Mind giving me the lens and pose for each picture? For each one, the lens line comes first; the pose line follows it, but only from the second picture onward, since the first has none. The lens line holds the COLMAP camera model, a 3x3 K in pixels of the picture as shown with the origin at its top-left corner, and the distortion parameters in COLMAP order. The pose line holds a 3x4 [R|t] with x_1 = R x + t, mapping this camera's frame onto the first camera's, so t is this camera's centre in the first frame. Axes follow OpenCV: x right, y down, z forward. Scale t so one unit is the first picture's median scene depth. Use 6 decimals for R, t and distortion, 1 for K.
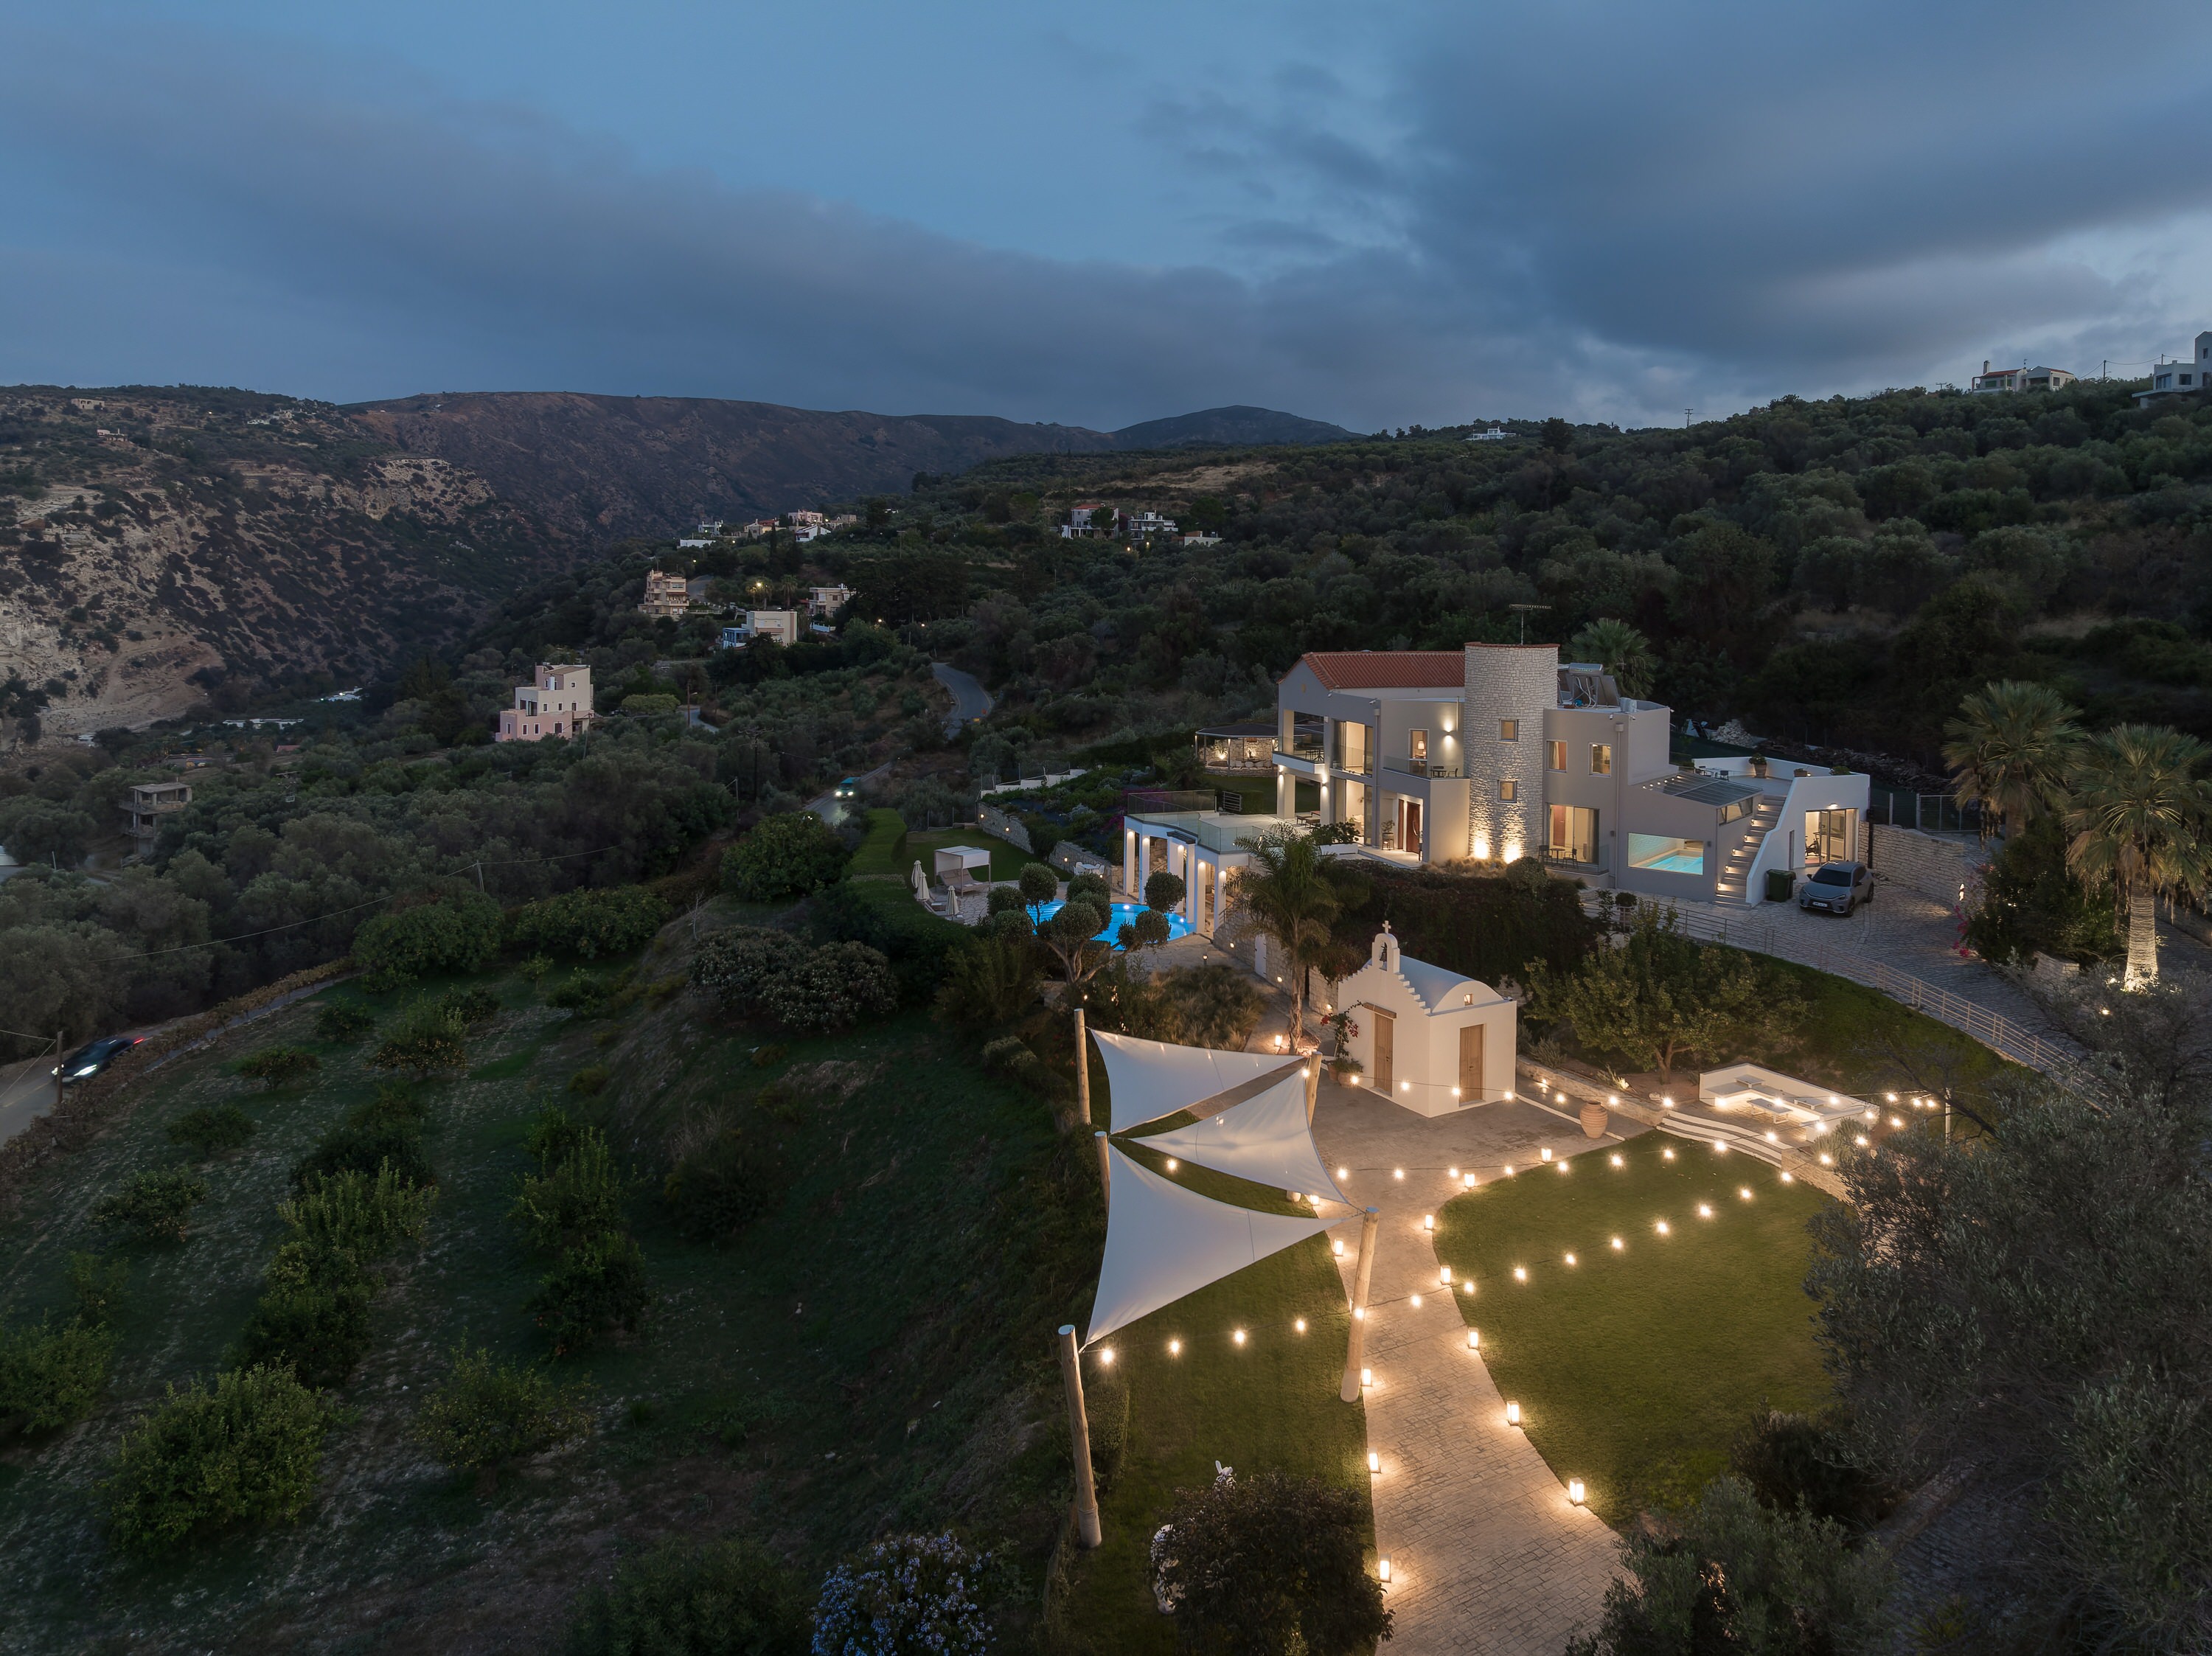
lens RADIAL K [[1577.3, 0, 1222.1], [0, 1577.3, 555.6], [0, 0, 1]] dist [-0.001581, -0.001493]
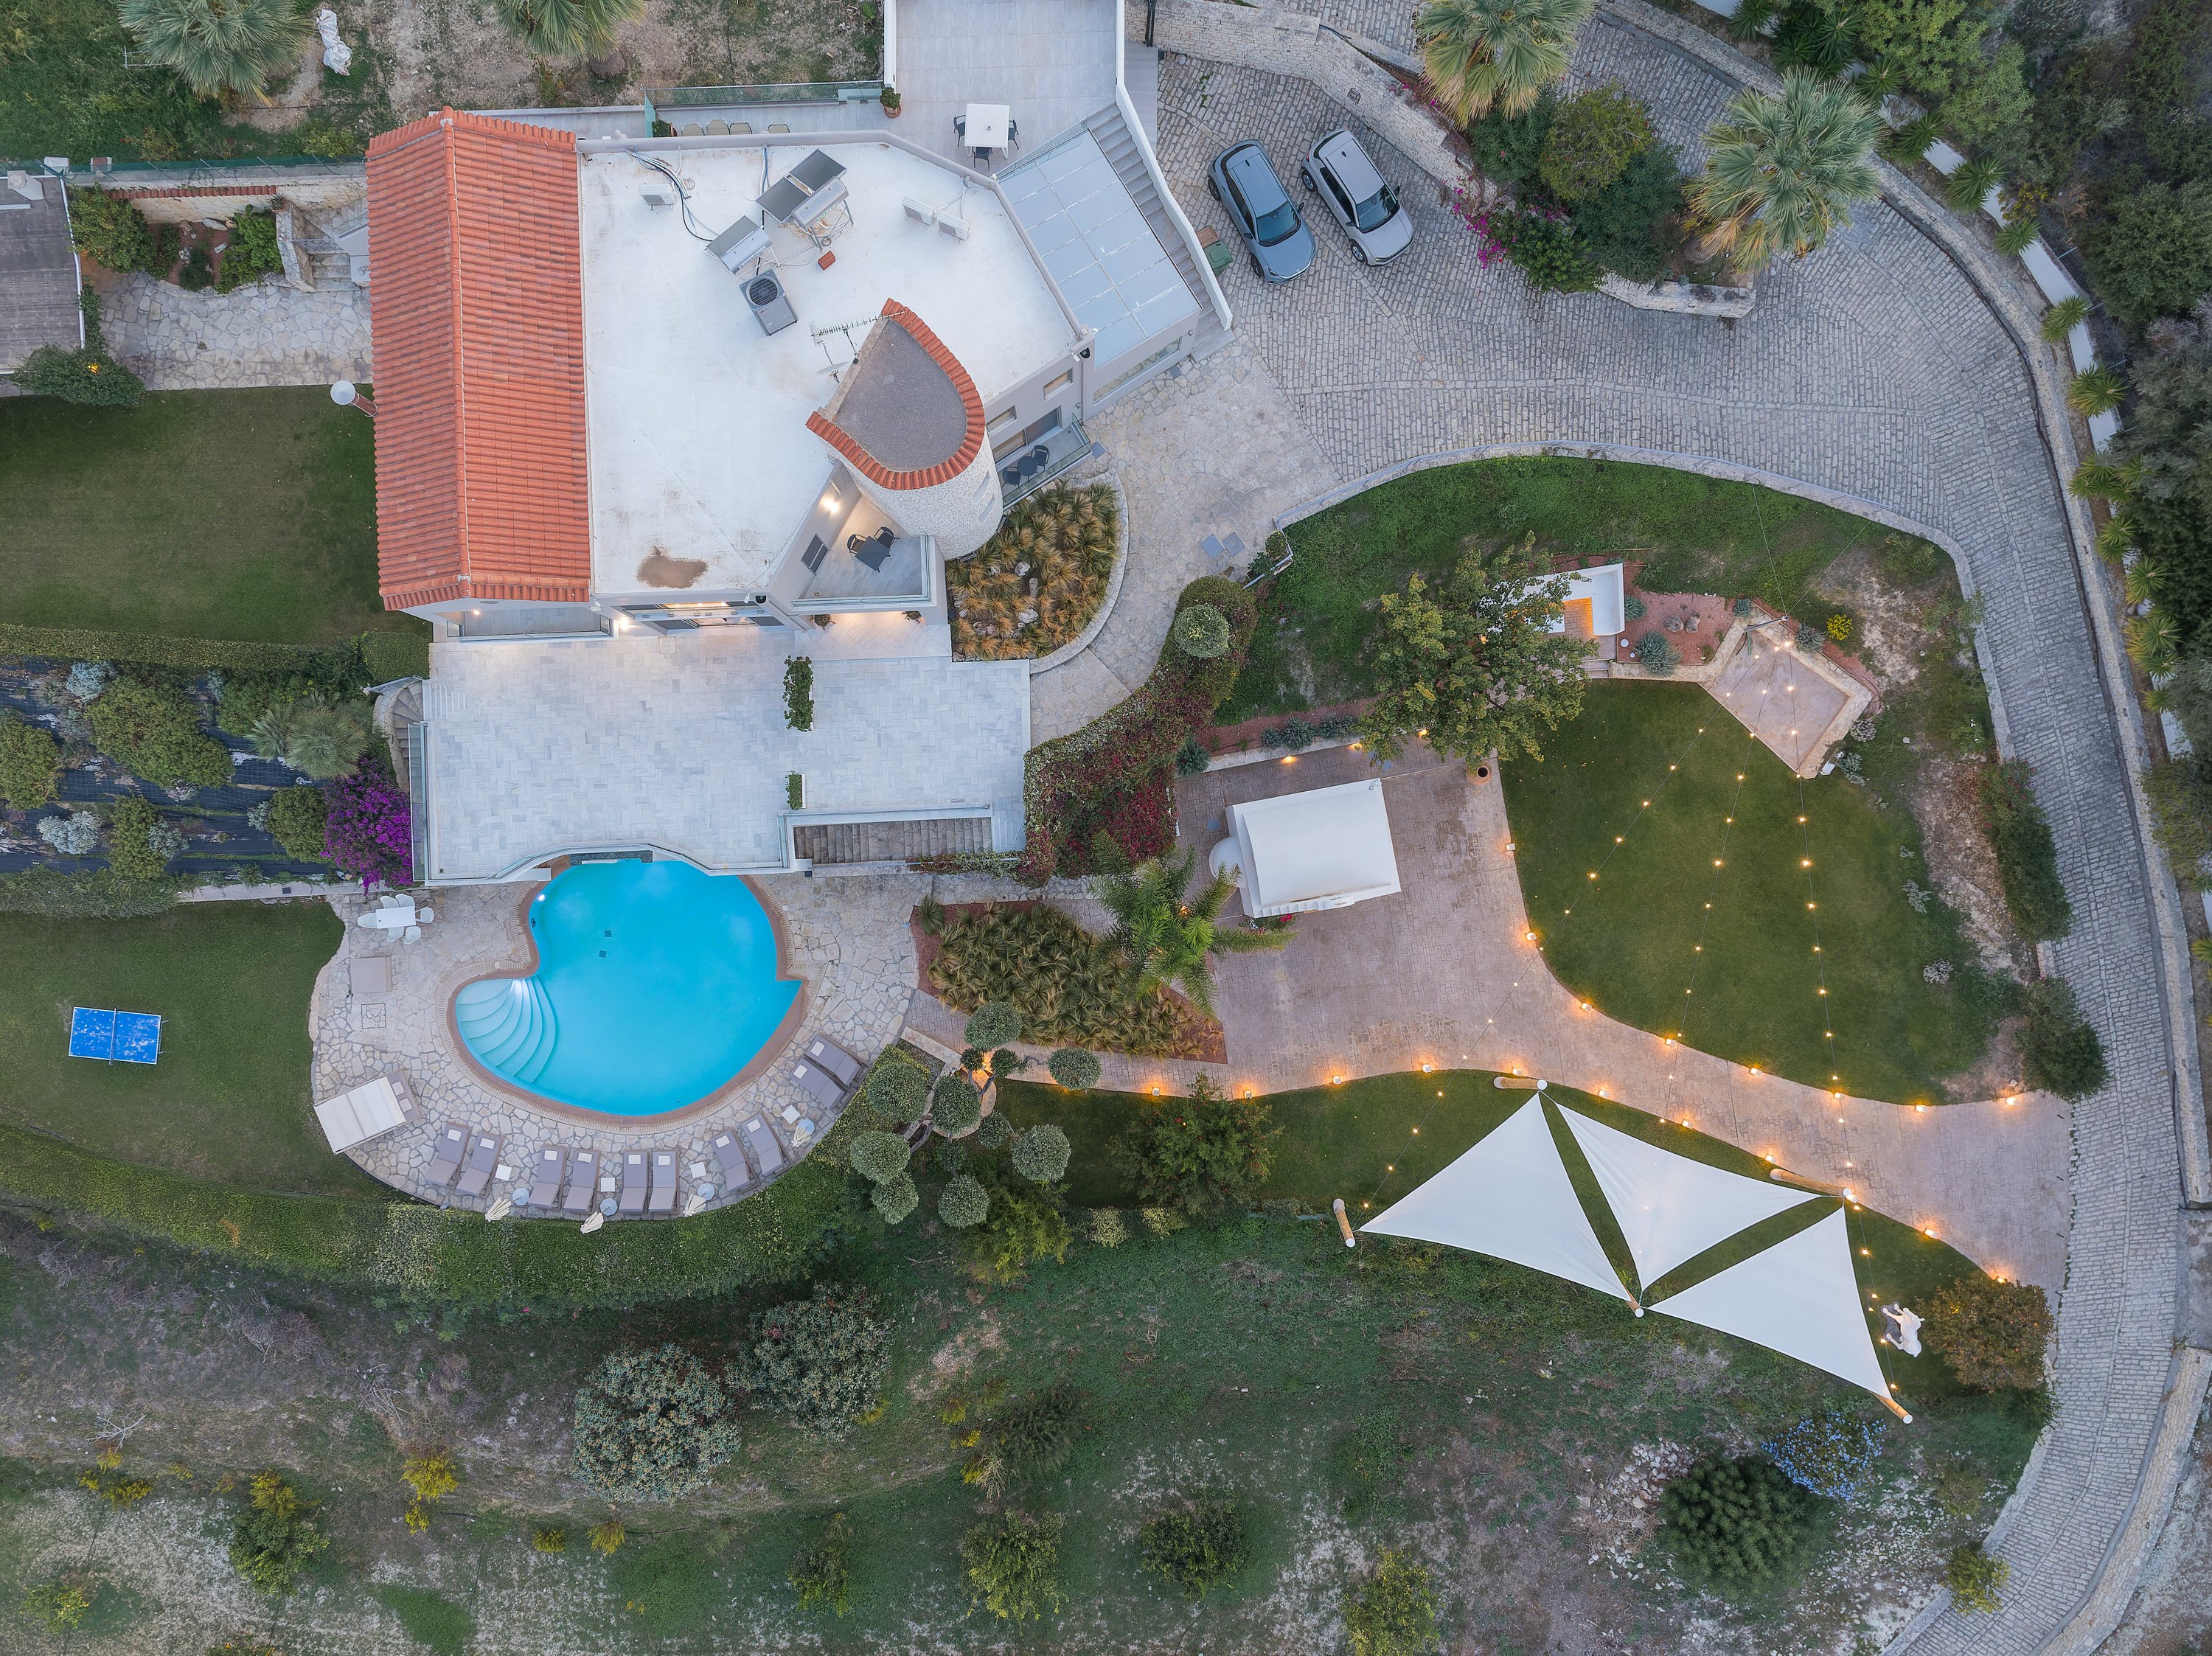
lens RADIAL K [[1512.9, 0, 1106.0], [0, 1512.9, 828.0], [0, 0, 1]] dist [-0.007866, 0.004812]
pose [[0.387030, -0.922065, 0.001928, 0.055425], [-0.018878, -0.005833, 0.999805, -0.399728], [-0.921874, -0.386991, -0.019664, 0.716052]]
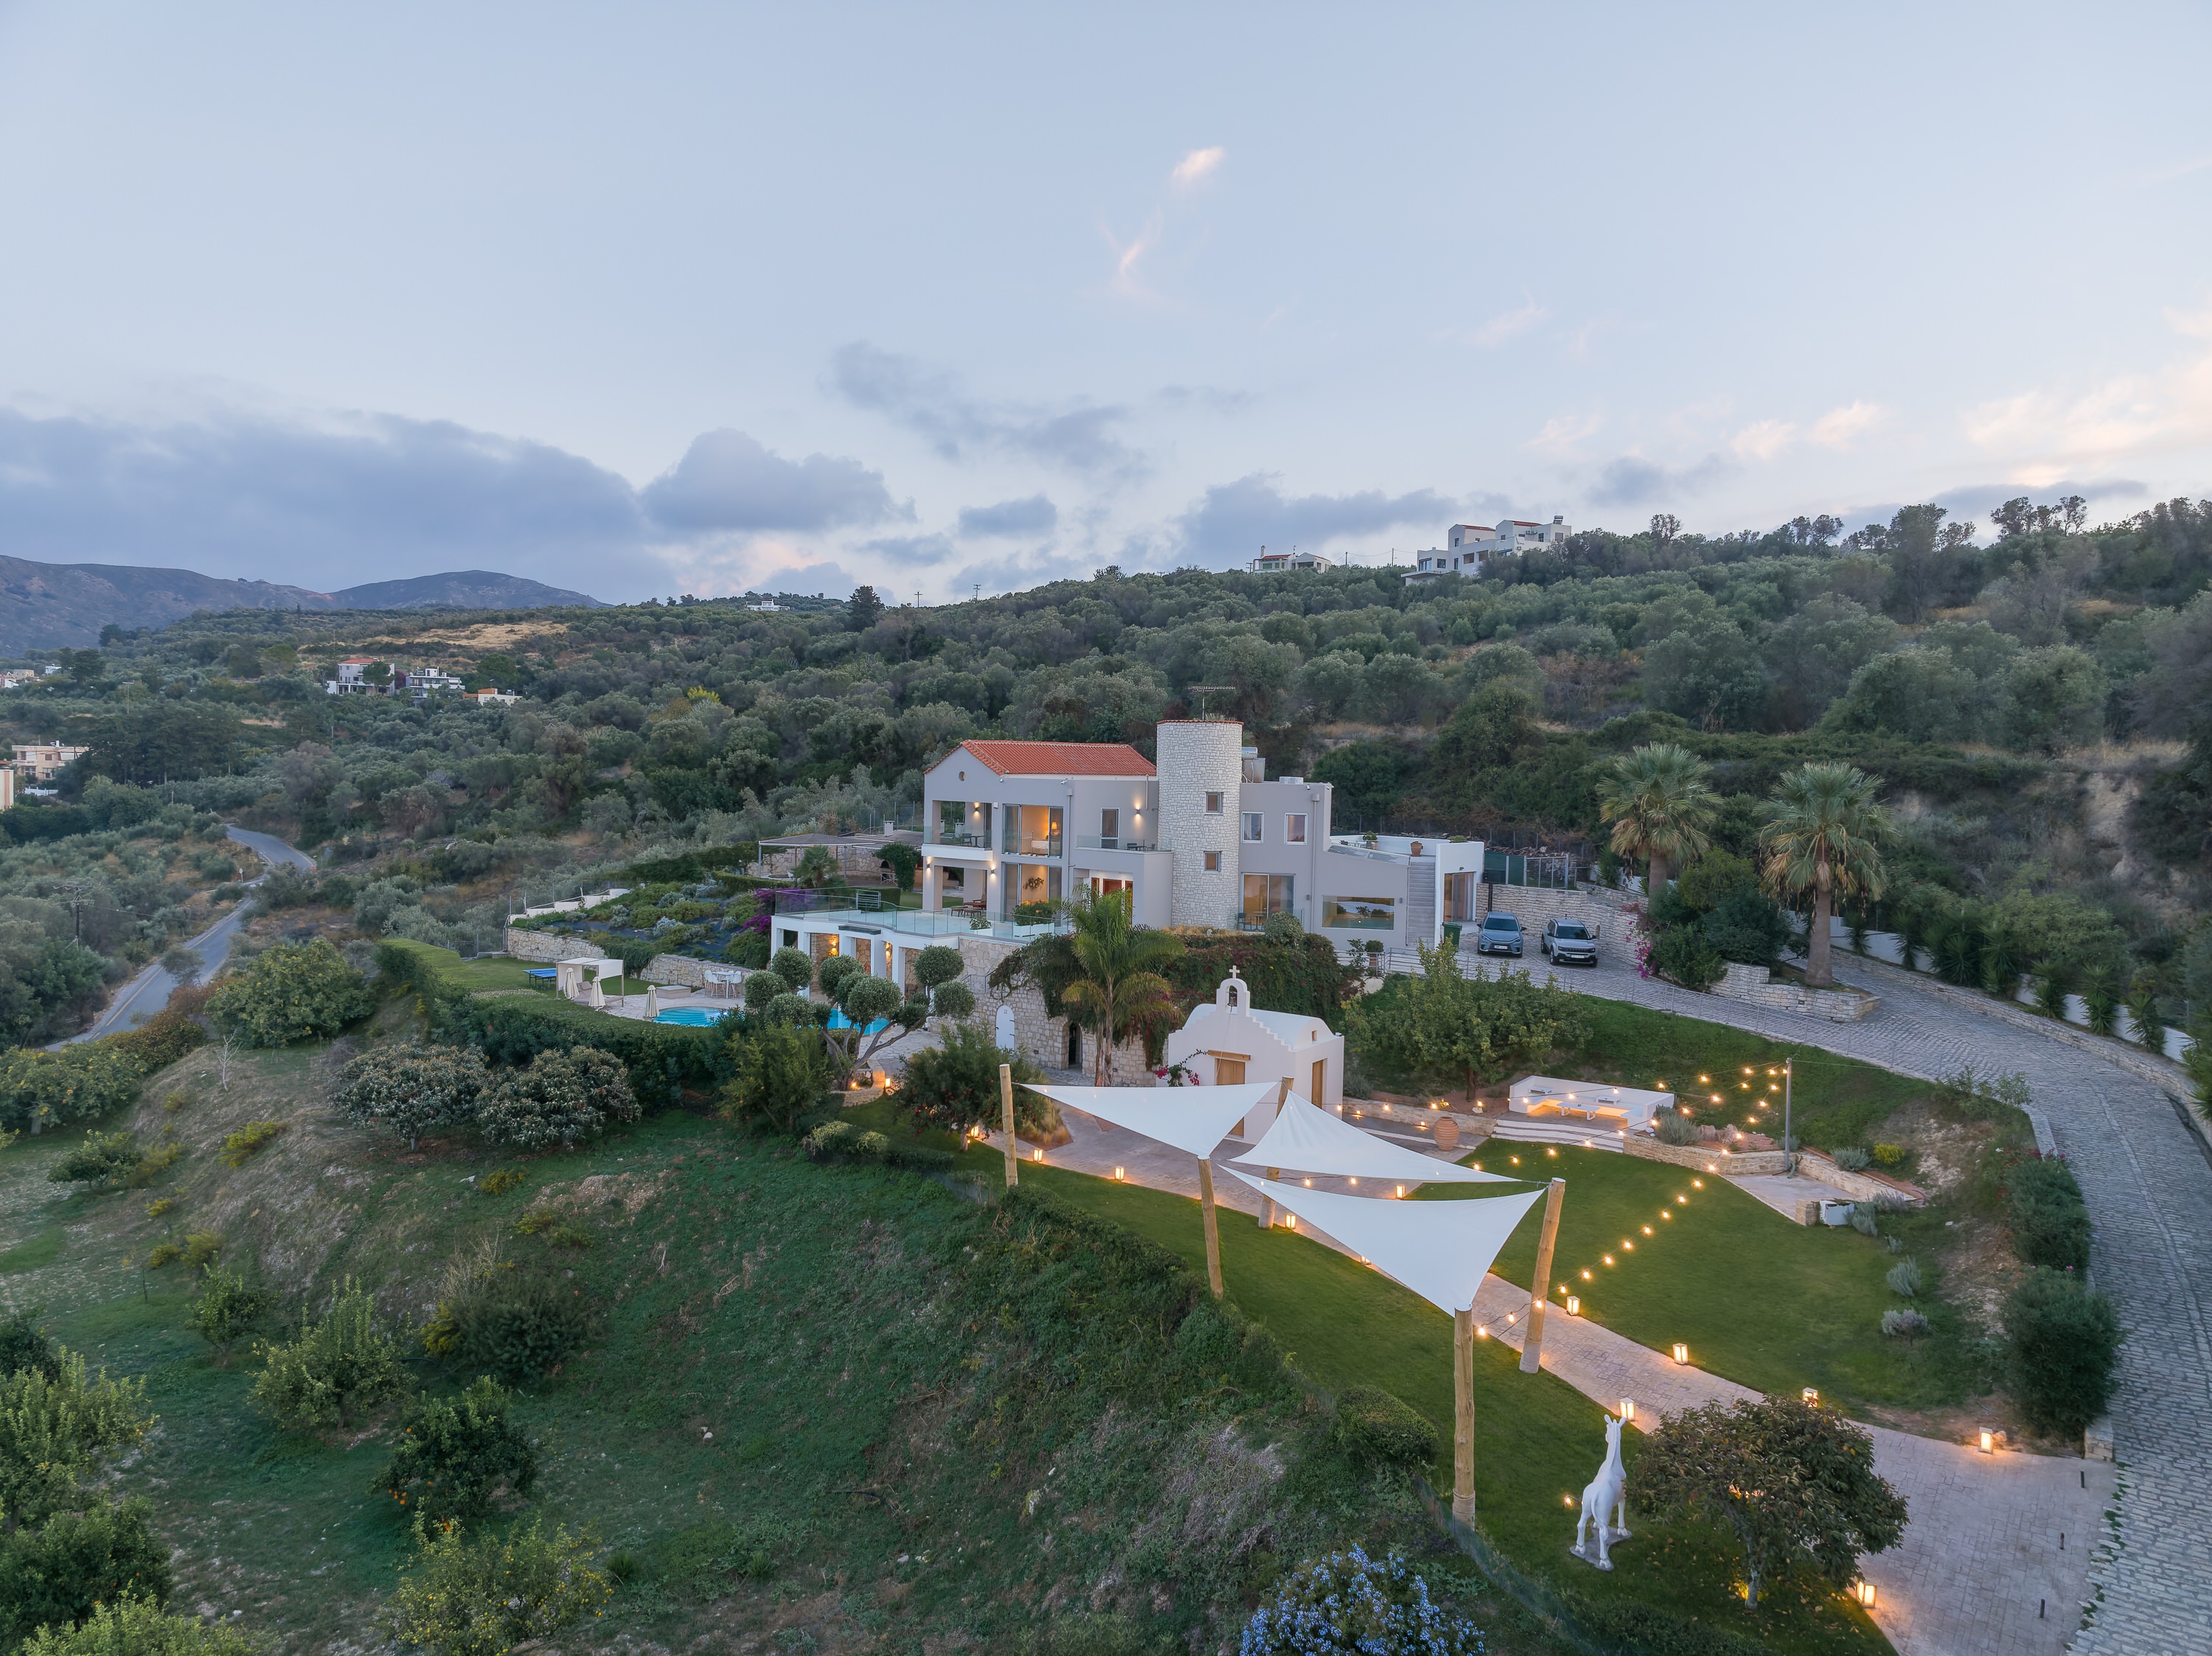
lens RADIAL K [[1512.9, 0, 1106.0], [0, 1512.9, 828.0], [0, 0, 1]] dist [-0.007866, 0.004812]
pose [[0.918657, -0.018050, 0.394645, -0.214905], [-0.007117, 0.998037, 0.062214, 0.052137], [-0.394993, -0.059962, 0.916725, 0.096340]]
